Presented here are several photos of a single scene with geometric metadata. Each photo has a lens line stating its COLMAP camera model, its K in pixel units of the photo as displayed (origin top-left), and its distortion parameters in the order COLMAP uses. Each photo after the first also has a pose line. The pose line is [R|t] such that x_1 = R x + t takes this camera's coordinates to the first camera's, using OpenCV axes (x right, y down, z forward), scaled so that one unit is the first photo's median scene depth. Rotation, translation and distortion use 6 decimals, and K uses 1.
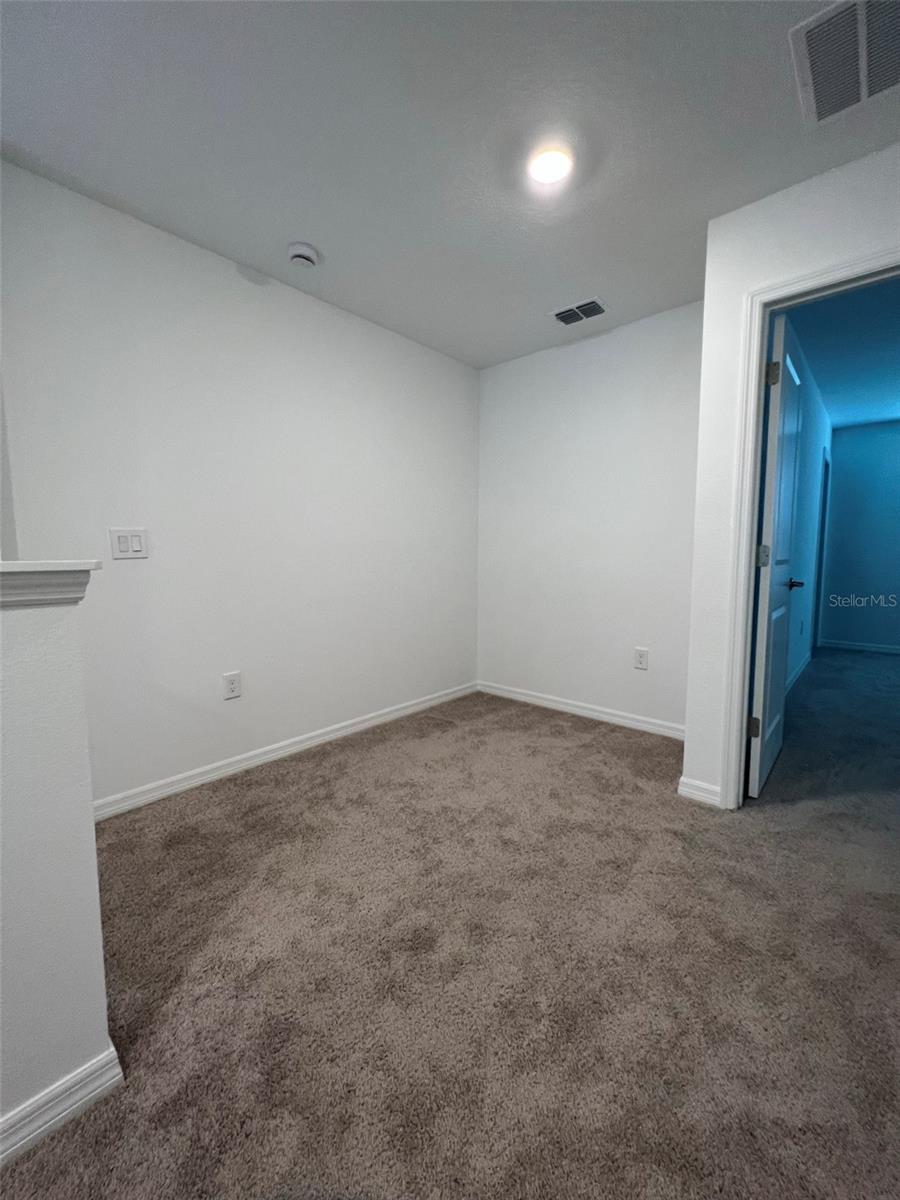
lens RADIAL K [[483.0, 0, 448.3], [0, 483.0, 599.7], [0, 0, 1]] dist [-0.000695, 0.000146]
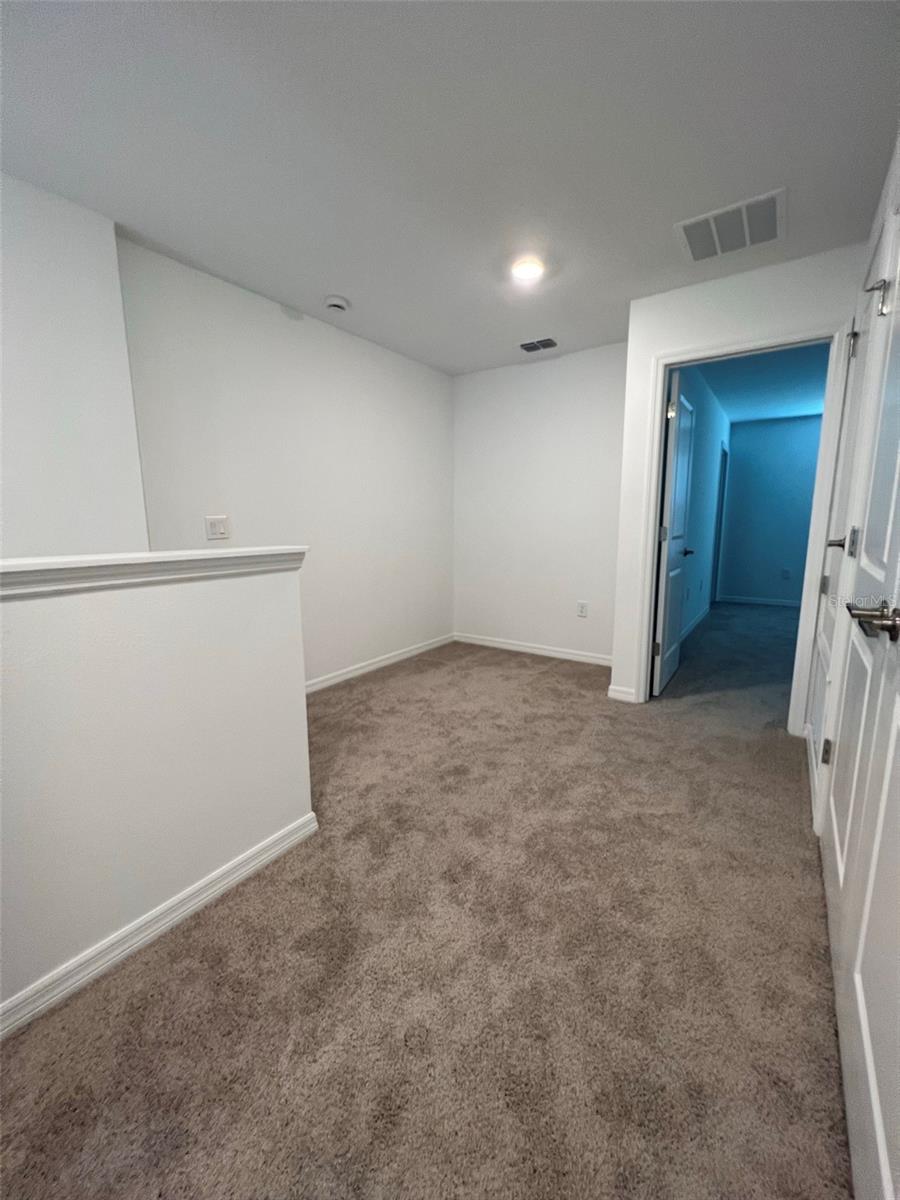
lens RADIAL K [[478.3, 0, 447.9], [0, 478.3, 598.9], [0, 0, 1]] dist [0.001394, -0.000115]
pose [[0.992954, -0.022219, 0.116396, -0.187168], [0.014755, 0.997802, 0.064595, 0.003749], [-0.117575, -0.062422, 0.991100, -0.403474]]
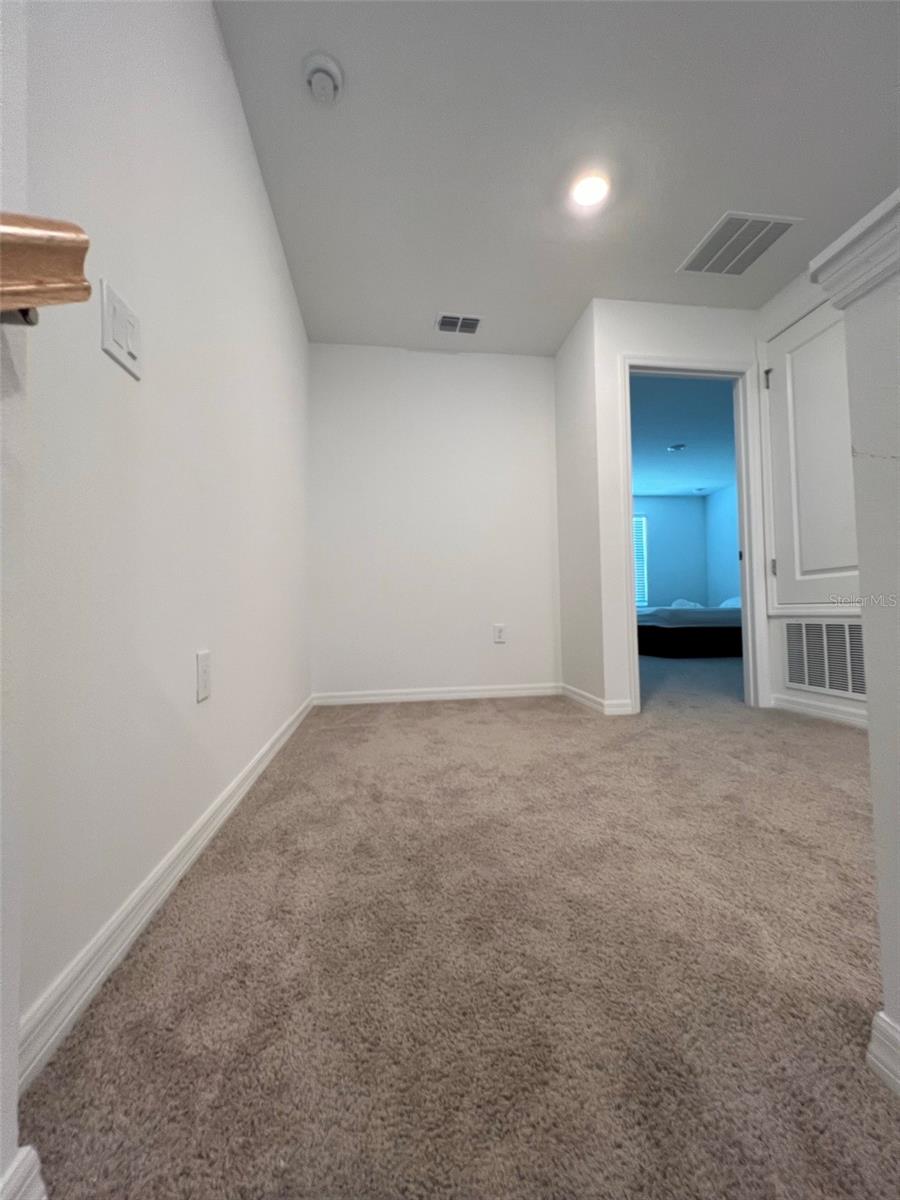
lens RADIAL K [[478.3, 0, 451.1], [0, 478.3, 600.3], [0, 0, 1]] dist [0.001394, -0.000115]
pose [[0.641249, 0.011374, 0.767248, -0.808144], [0.089836, 0.991901, -0.089787, 0.198943], [-0.762056, 0.126502, 0.635034, 0.521888]]
